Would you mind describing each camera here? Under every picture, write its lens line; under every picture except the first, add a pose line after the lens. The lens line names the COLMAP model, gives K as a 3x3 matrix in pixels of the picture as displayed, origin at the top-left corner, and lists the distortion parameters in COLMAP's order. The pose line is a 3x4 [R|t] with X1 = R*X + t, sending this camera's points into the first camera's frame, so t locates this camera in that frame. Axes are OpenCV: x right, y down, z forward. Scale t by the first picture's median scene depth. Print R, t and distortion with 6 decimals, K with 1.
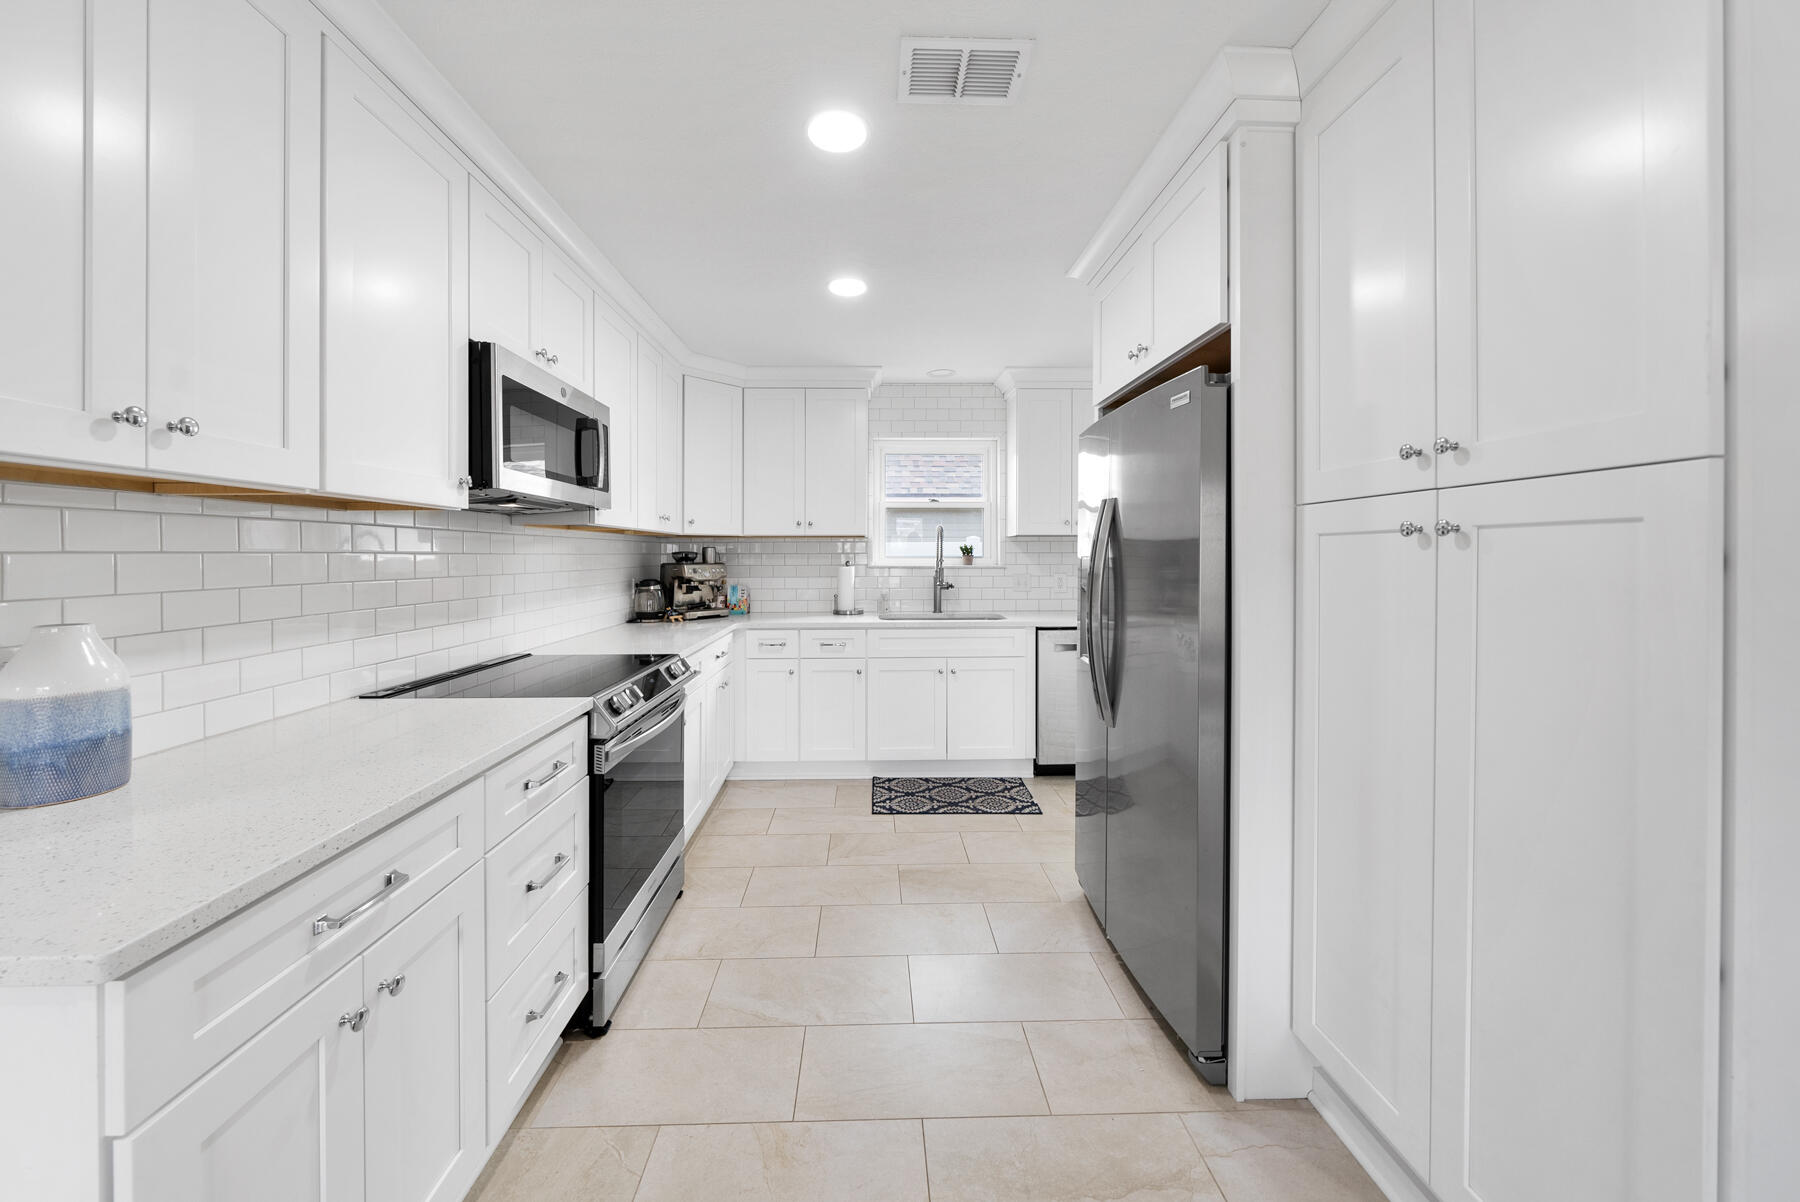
lens RADIAL K [[634.4, 0, 888.5], [0, 634.4, 560.4], [0, 0, 1]] dist [-0.012728, -0.000081]
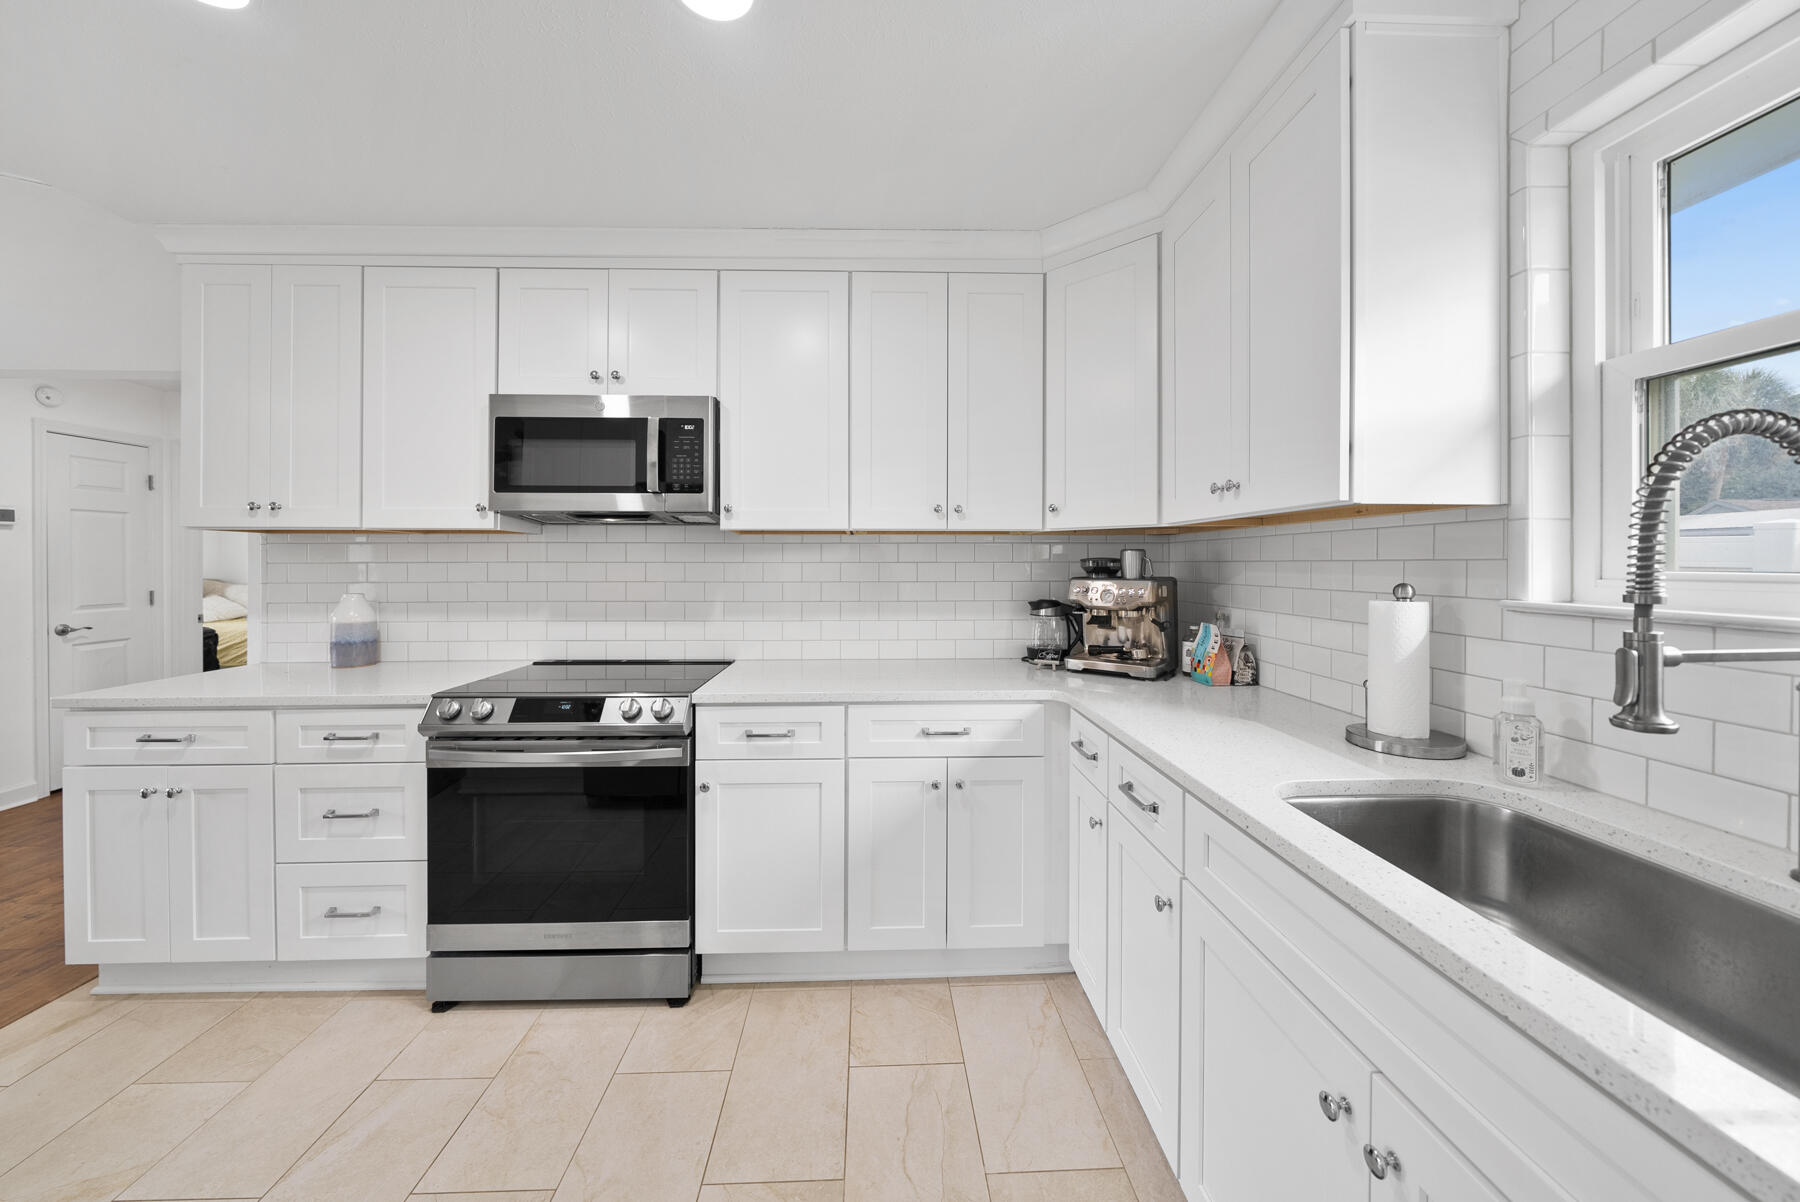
lens RADIAL K [[634.4, 0, 888.5], [0, 634.4, 560.4], [0, 0, 1]] dist [-0.012728, -0.000081]
pose [[0.008182, -0.005849, -0.999949, 0.334321], [-0.007623, 0.999953, -0.005912, -0.008945], [0.999937, 0.007671, 0.008137, 0.945871]]
